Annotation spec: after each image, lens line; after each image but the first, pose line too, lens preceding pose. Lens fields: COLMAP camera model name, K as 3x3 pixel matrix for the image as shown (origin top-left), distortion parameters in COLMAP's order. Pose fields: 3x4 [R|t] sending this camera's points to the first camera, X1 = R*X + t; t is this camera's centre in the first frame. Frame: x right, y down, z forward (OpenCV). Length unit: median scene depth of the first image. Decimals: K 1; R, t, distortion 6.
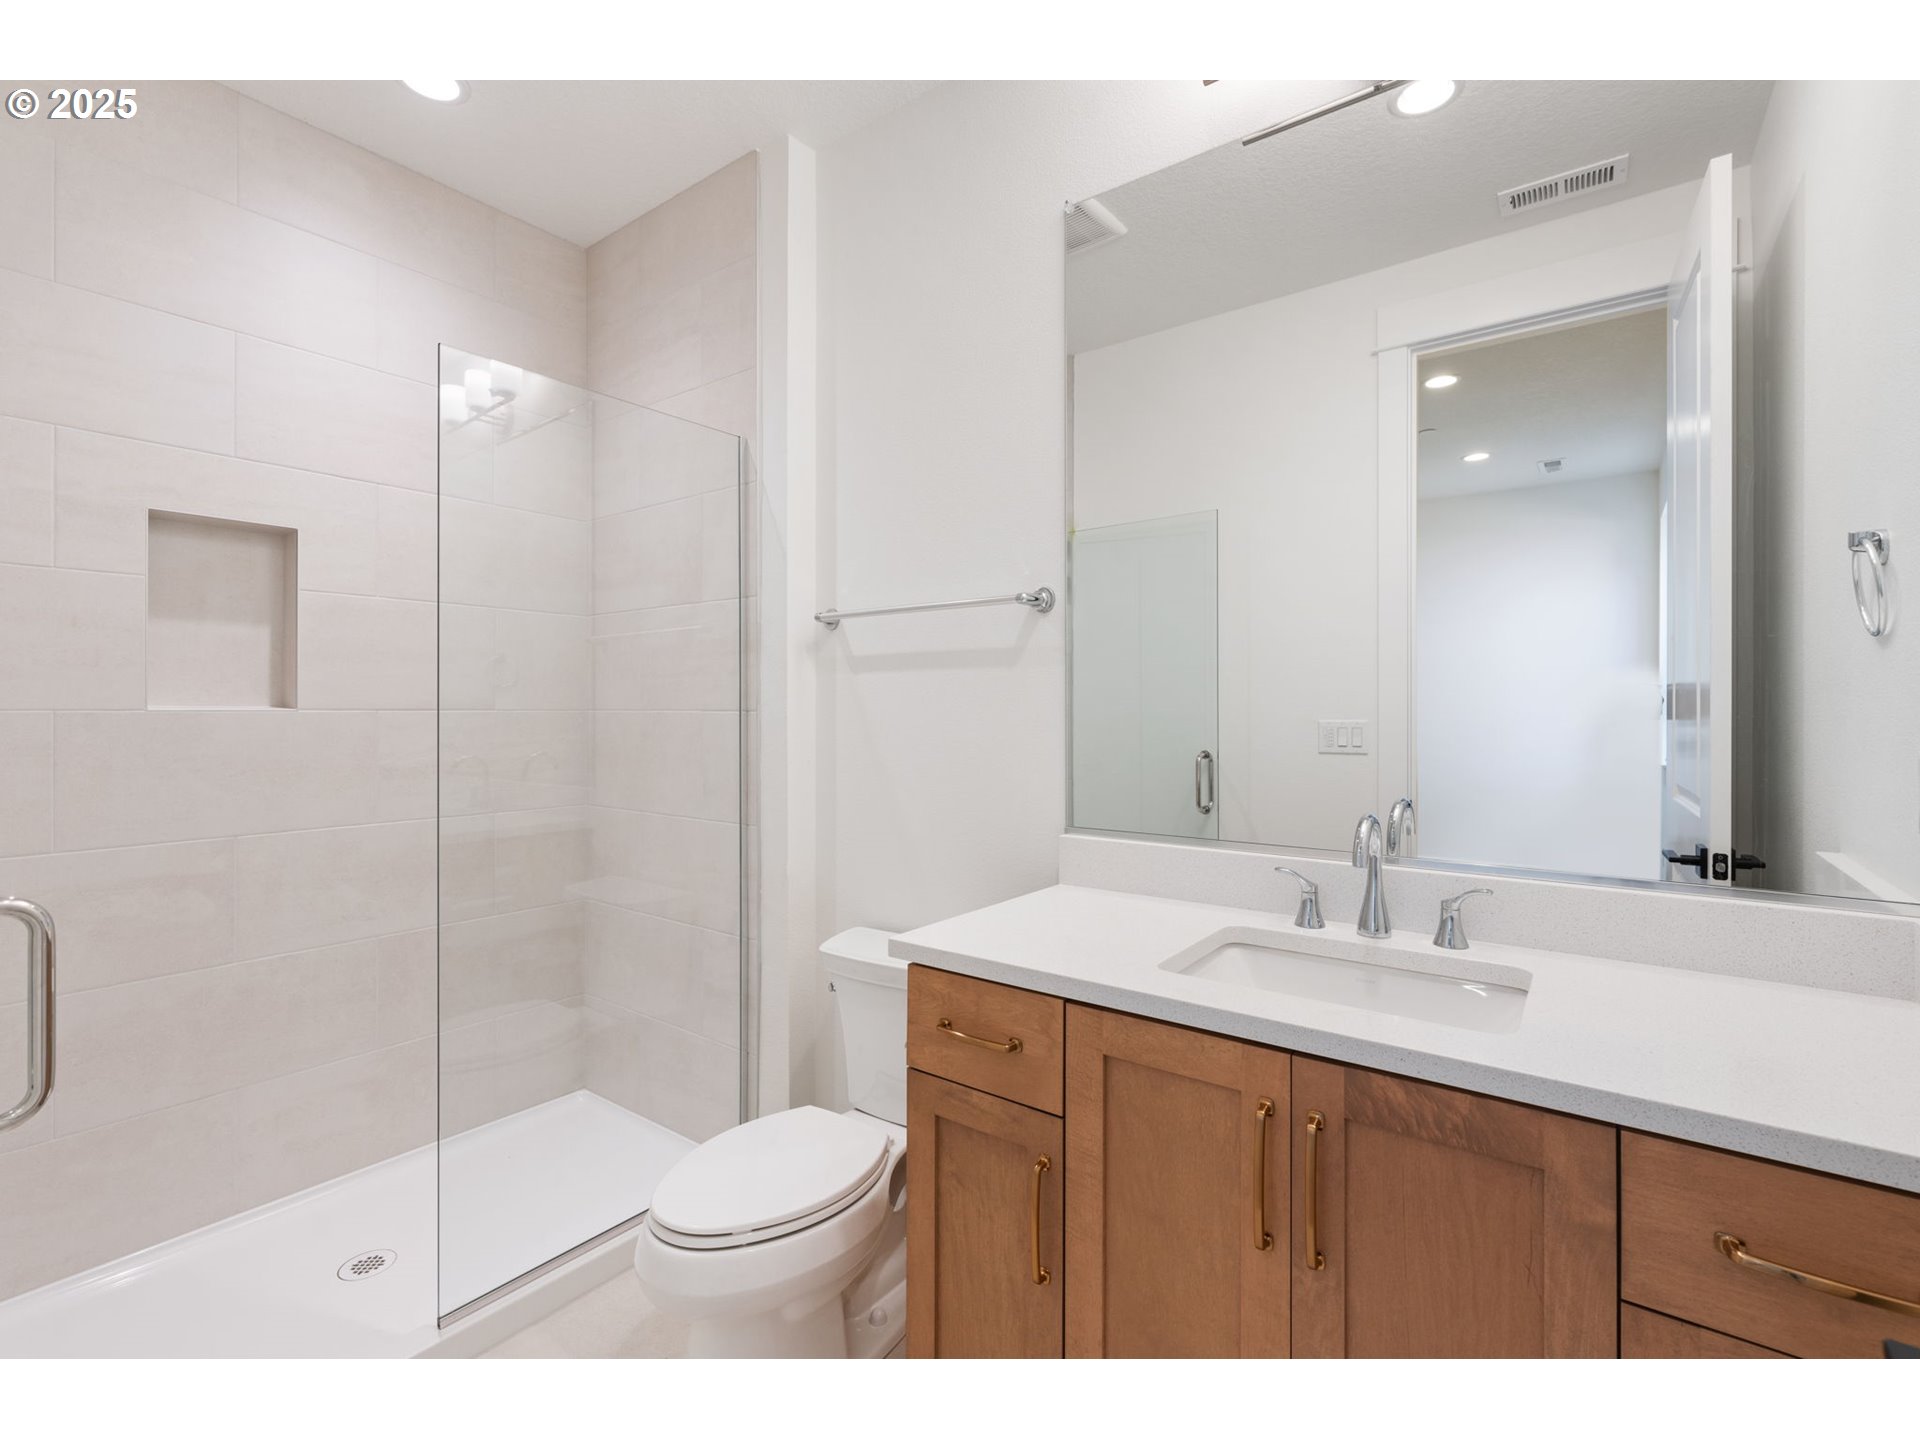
lens RADIAL K [[866.9, 0, 974.3], [0, 866.9, 706.9], [0, 0, 1]] dist [-0.009503, 0.003877]
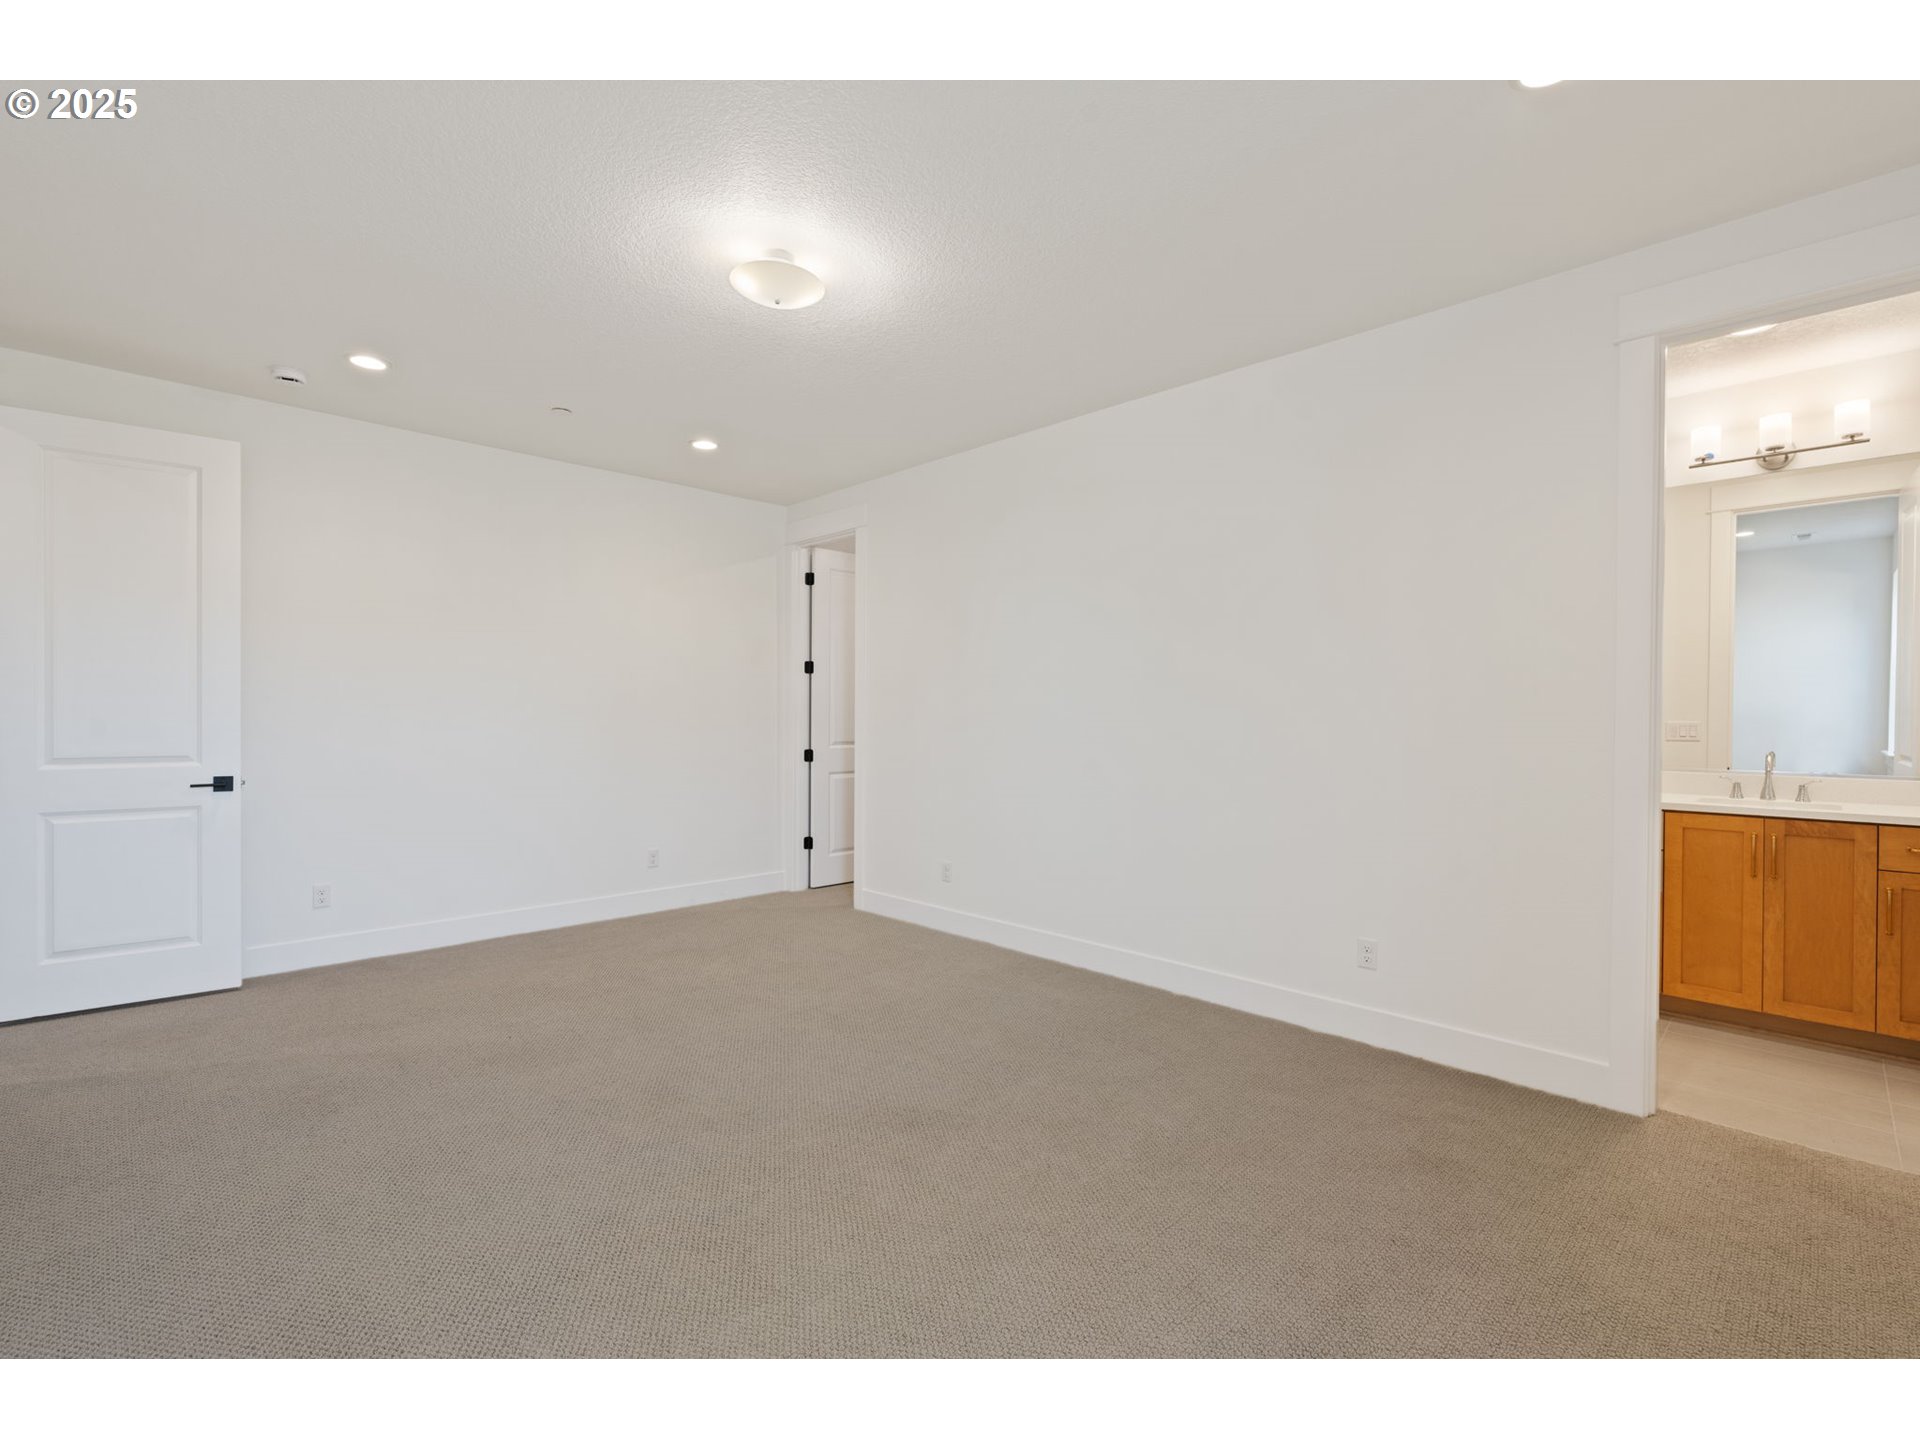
lens RADIAL K [[866.9, 0, 963.8], [0, 866.9, 727.8], [0, 0, 1]] dist [-0.009503, 0.003877]
pose [[0.988963, 0.002731, -0.148135, -1.516532], [-0.000382, 0.999874, 0.015880, 0.001816], [0.148160, -0.015648, 0.988840, -1.893380]]
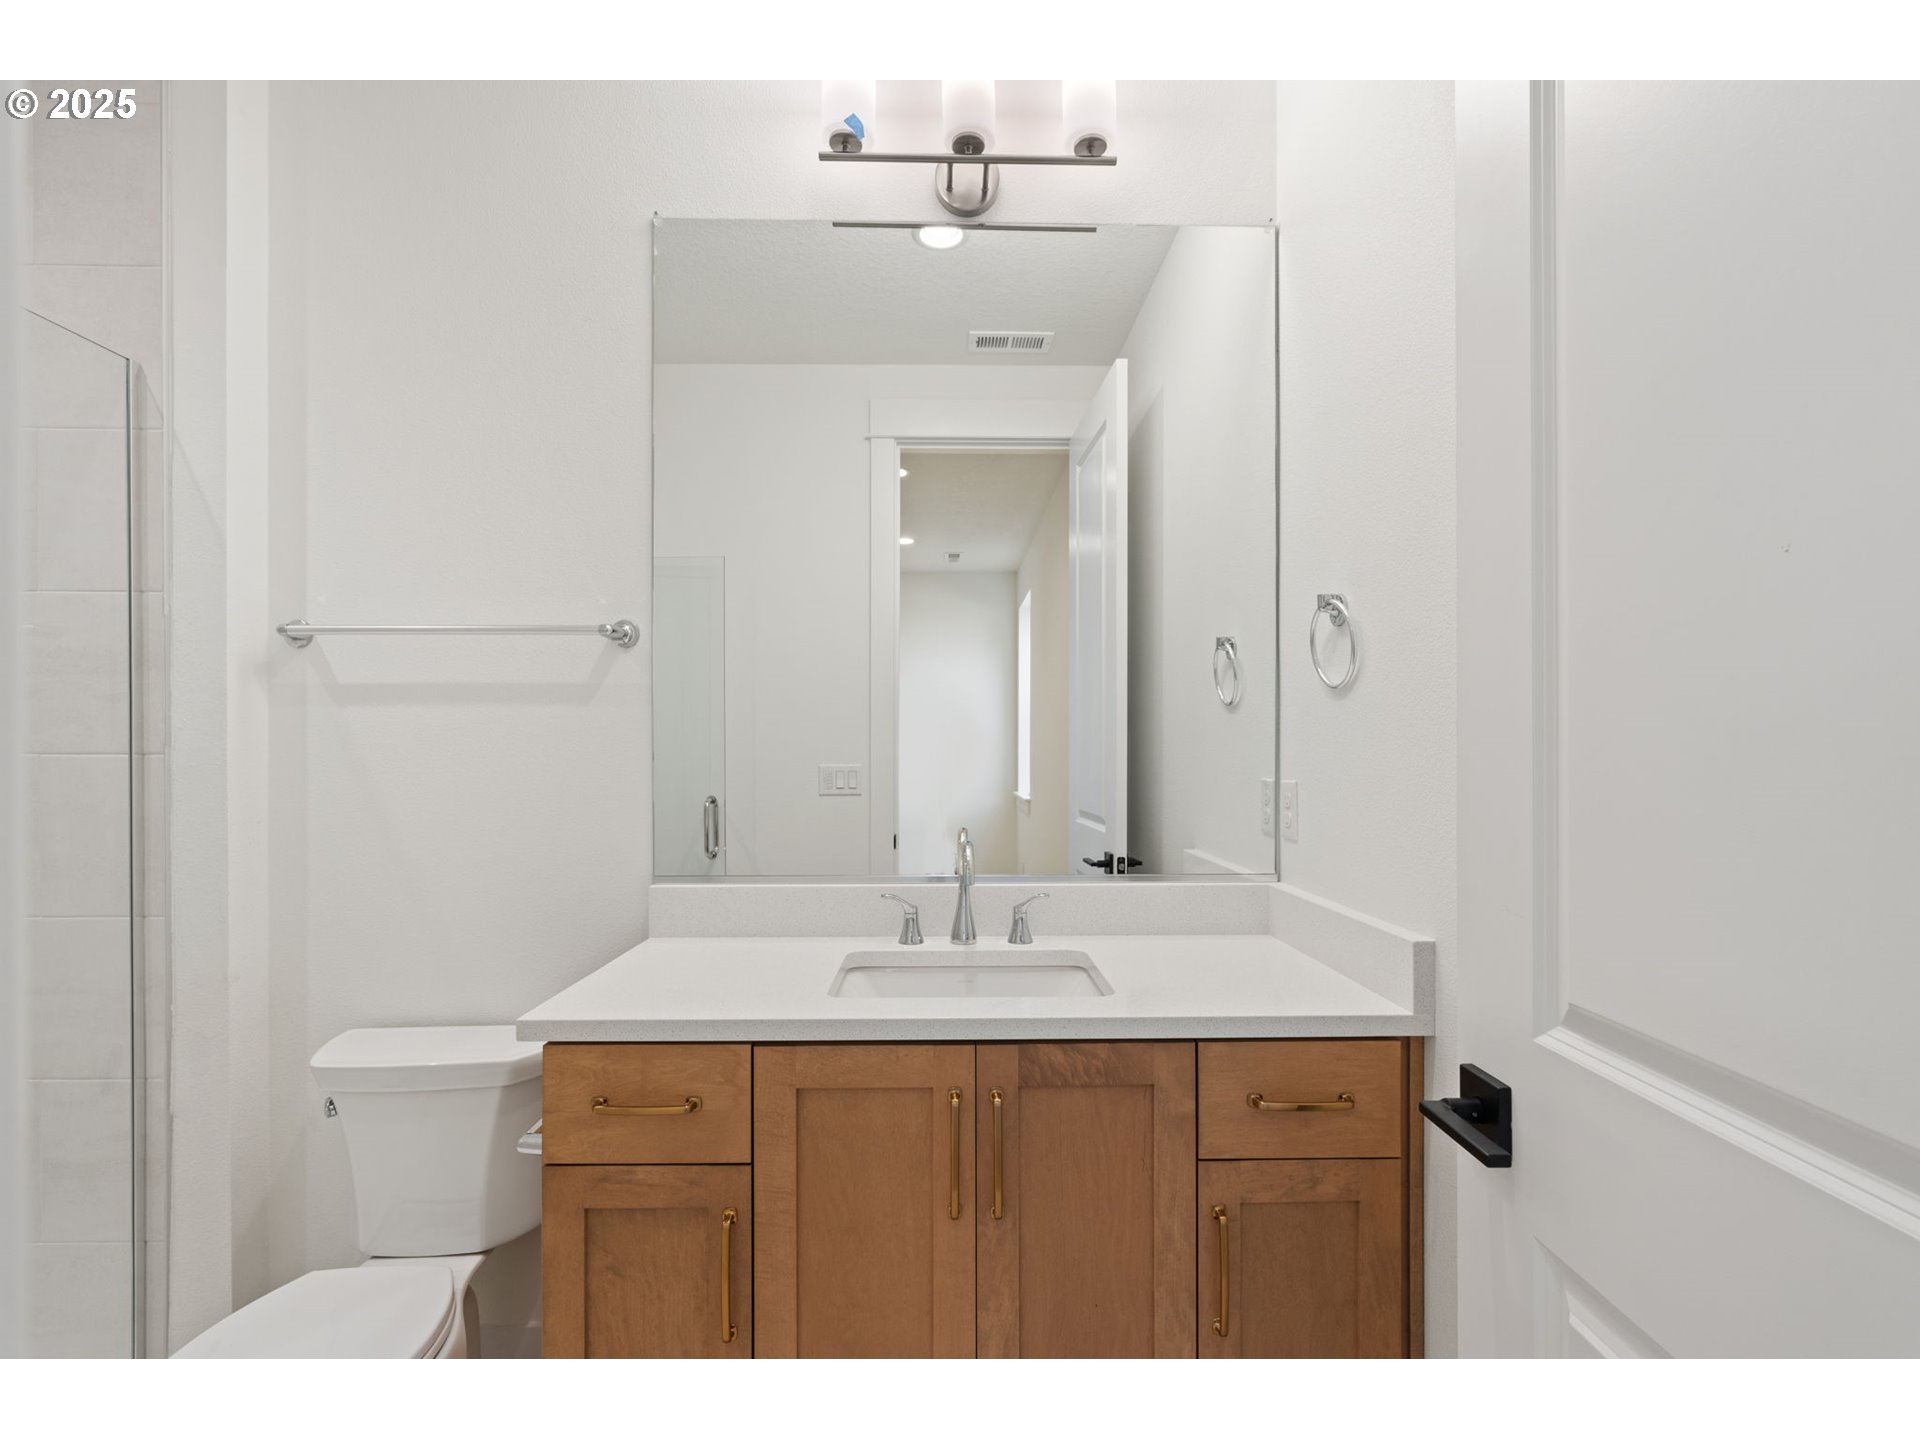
lens RADIAL K [[866.9, 0, 971.4], [0, 866.9, 757.7], [0, 0, 1]] dist [-0.009503, 0.003877]
pose [[0.786324, -0.000706, 0.617814, -0.250079], [-0.001260, 0.999995, 0.002746, 0.007244], [-0.617813, -0.002938, 0.786319, 0.057288]]
